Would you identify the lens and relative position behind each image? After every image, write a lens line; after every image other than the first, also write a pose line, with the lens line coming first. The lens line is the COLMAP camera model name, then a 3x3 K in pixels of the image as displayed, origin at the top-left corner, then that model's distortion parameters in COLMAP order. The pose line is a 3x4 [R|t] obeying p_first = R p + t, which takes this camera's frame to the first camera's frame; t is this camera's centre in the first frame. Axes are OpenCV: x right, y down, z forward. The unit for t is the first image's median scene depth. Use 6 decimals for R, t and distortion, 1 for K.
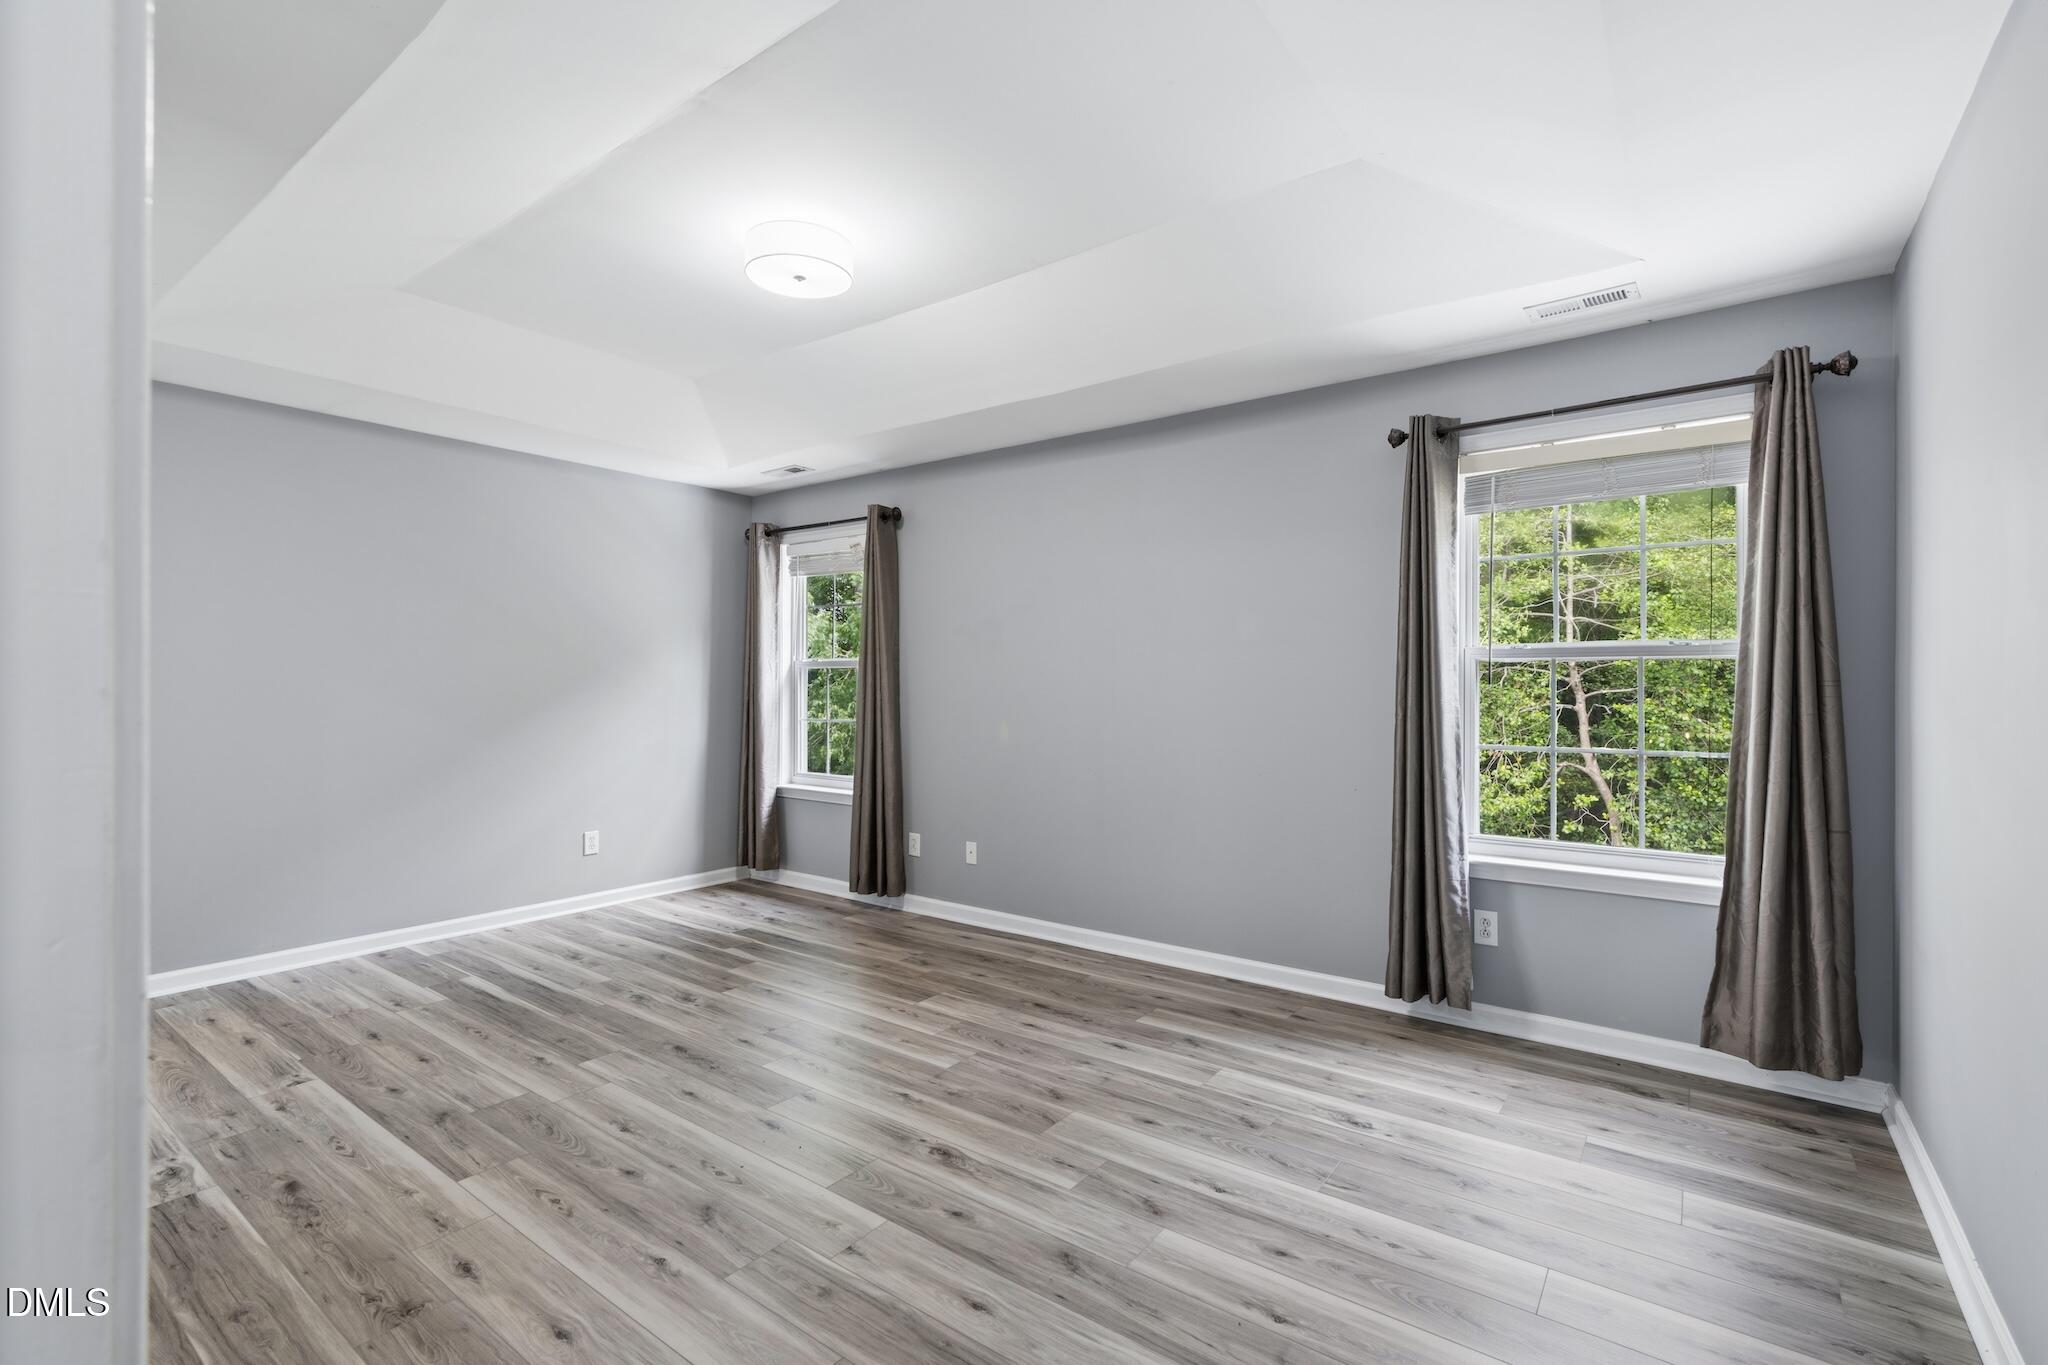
lens RADIAL K [[925.9, 0, 1022.1], [0, 925.9, 682.5], [0, 0, 1]] dist [-0.001831, 0.000249]
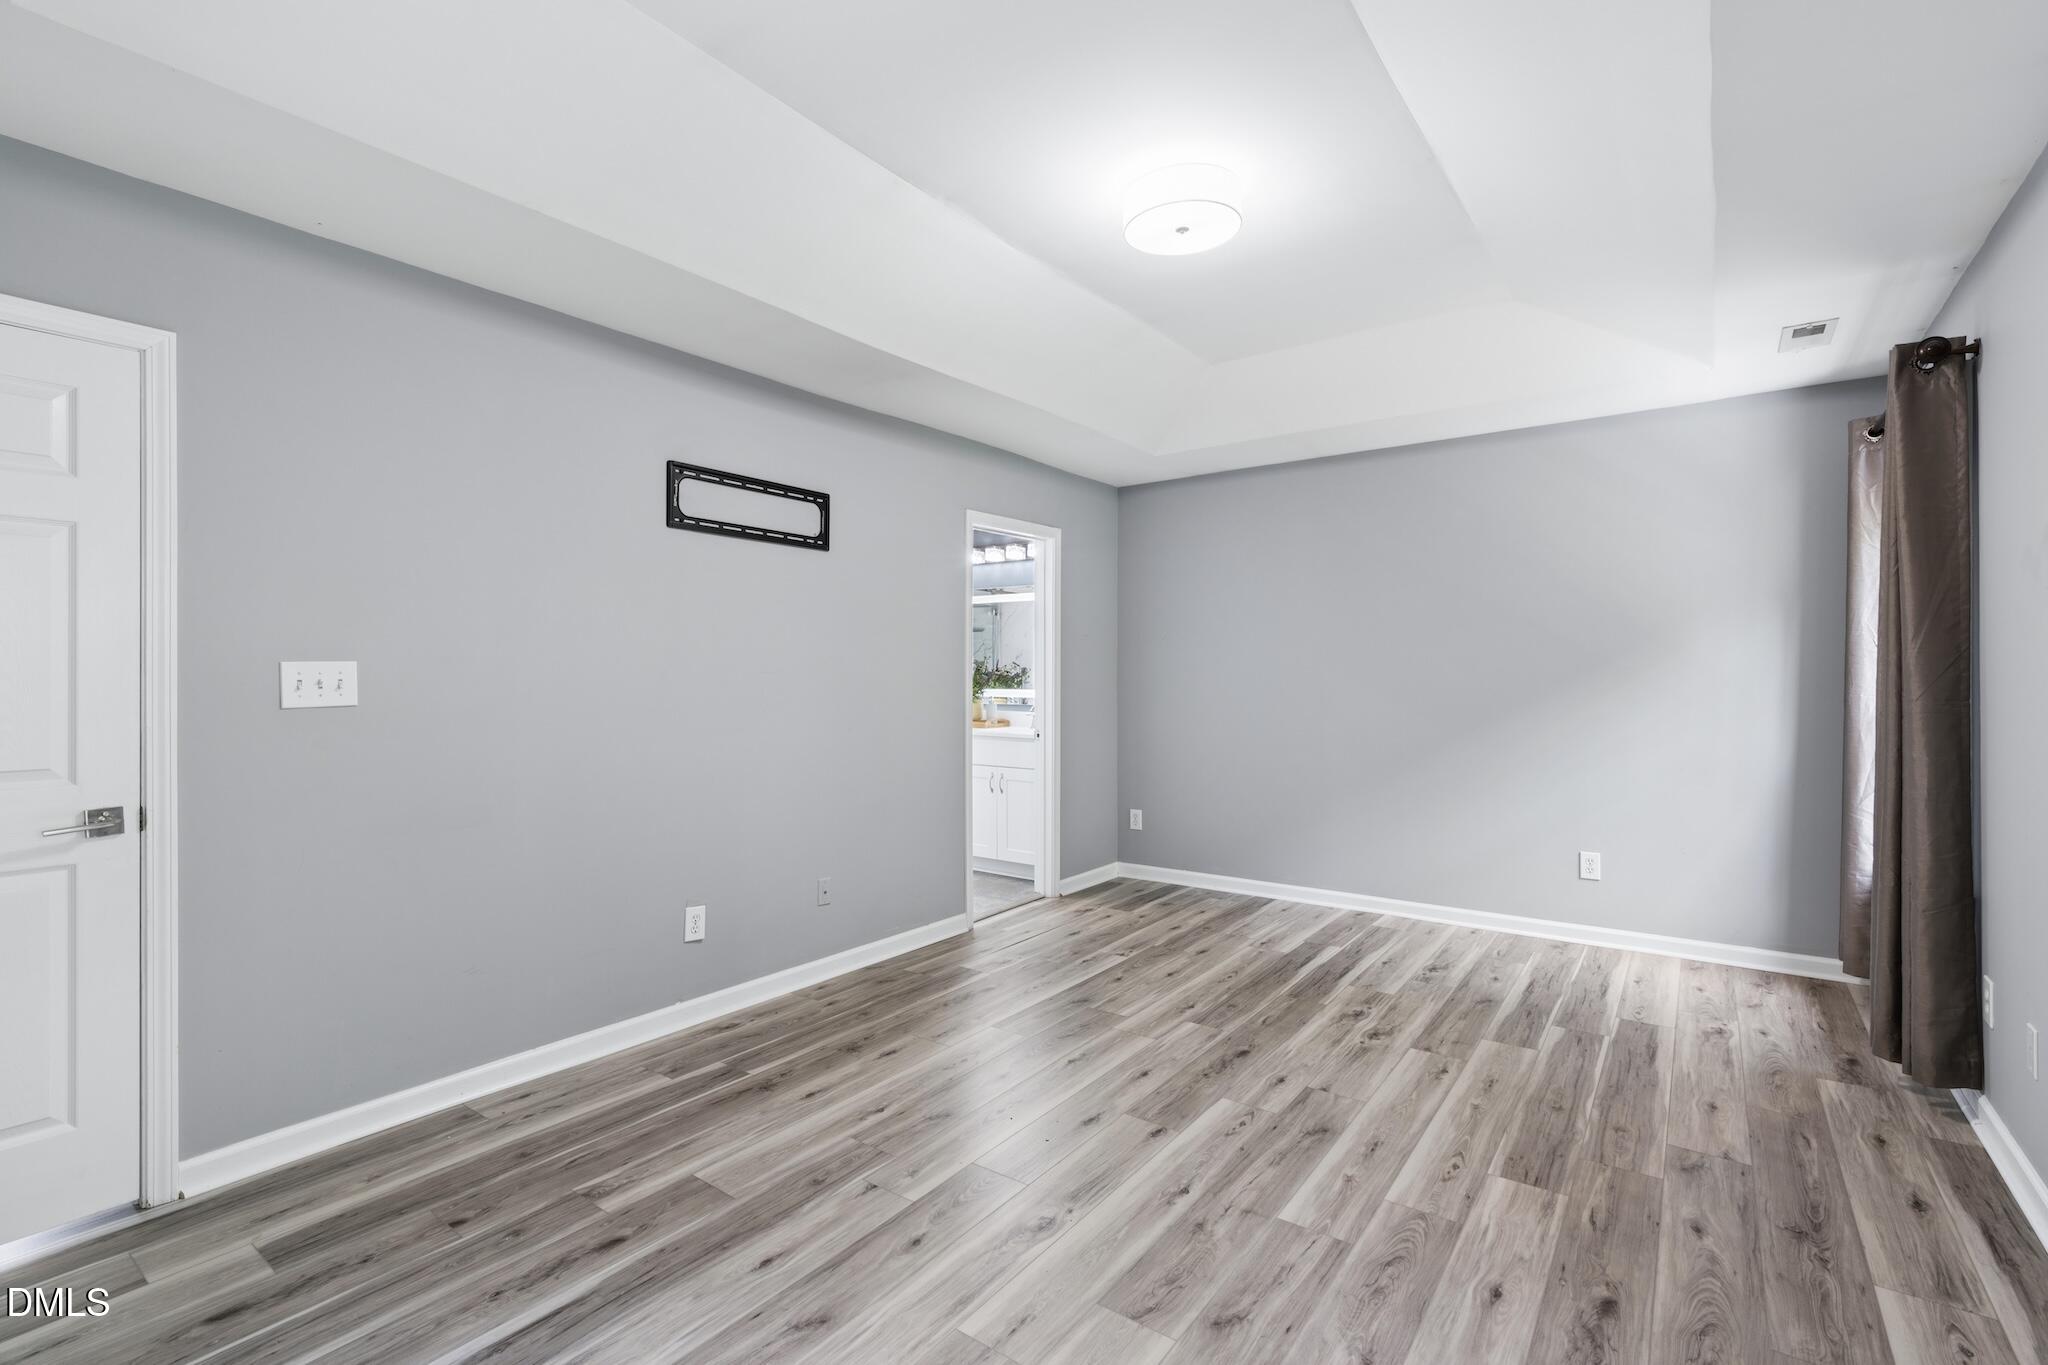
lens RADIAL K [[925.9, 0, 1020.1], [0, 925.9, 679.6], [0, 0, 1]] dist [-0.001831, 0.000249]
pose [[-0.003398, 0.001038, -0.999994, 0.568993], [0.004557, 0.999989, 0.001022, -0.000148], [0.999984, -0.004554, -0.003403, 0.724469]]
